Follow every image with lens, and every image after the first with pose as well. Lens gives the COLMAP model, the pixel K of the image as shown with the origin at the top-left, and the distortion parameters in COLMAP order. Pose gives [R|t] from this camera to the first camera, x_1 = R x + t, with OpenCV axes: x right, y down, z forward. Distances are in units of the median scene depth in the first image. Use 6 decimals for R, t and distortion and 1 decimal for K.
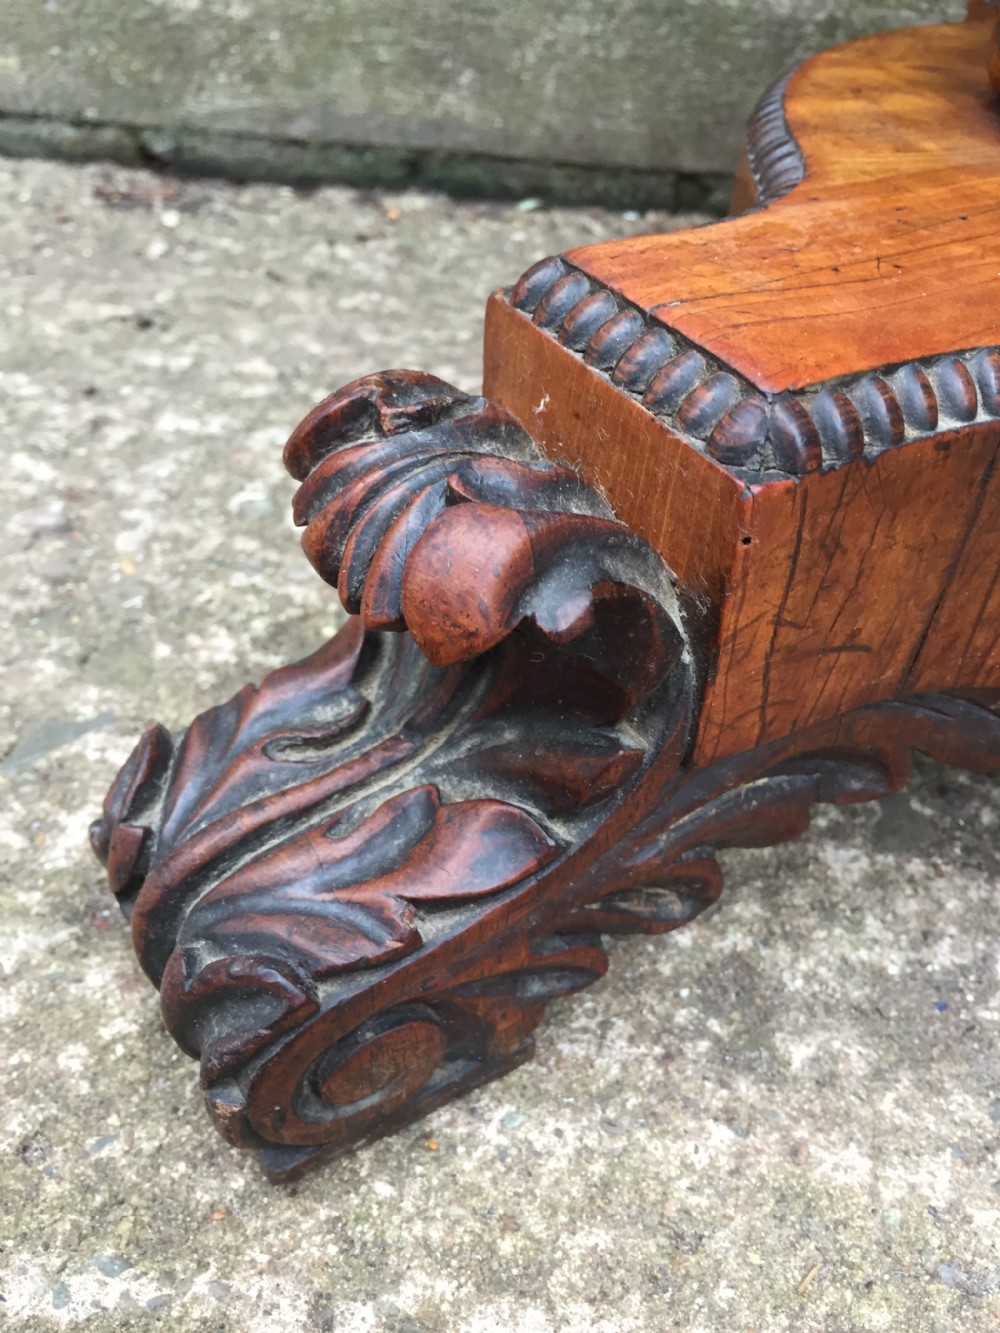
lens RADIAL K [[1169.1, 0, 492.7], [0, 1169.1, 681.7], [0, 0, 1]] dist [0.077244, -0.124299]
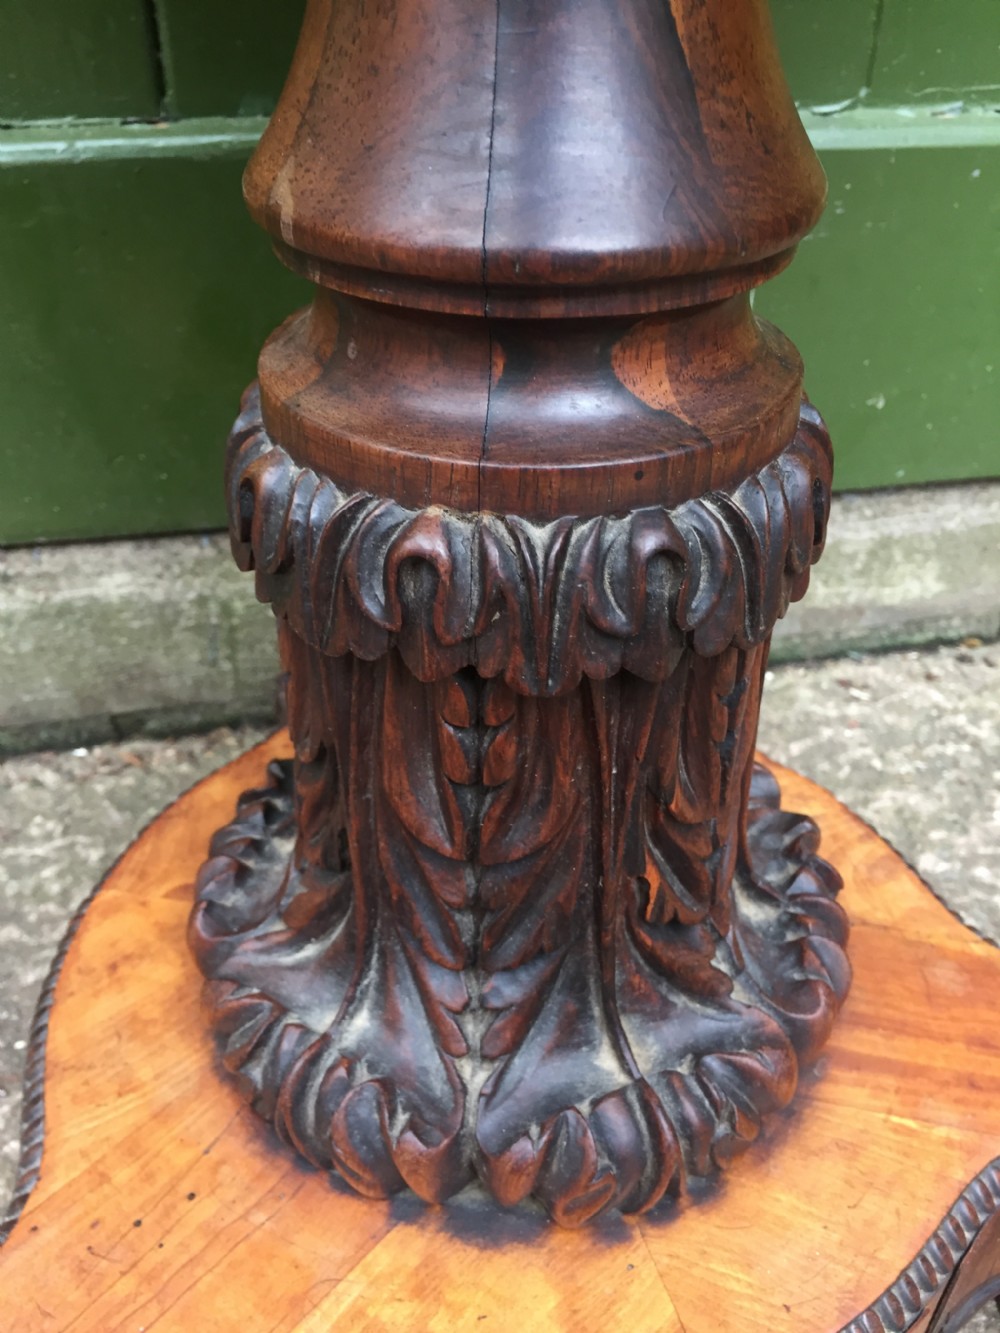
lens RADIAL K [[1169.1, 0, 507.4], [0, 1169.1, 675.6], [0, 0, 1]] dist [0.077244, -0.124299]
pose [[0.936965, -0.224630, 0.267653, 0.386284], [0.243730, 0.969020, -0.039961, -0.573164], [-0.250385, 0.102677, 0.962686, -0.370573]]
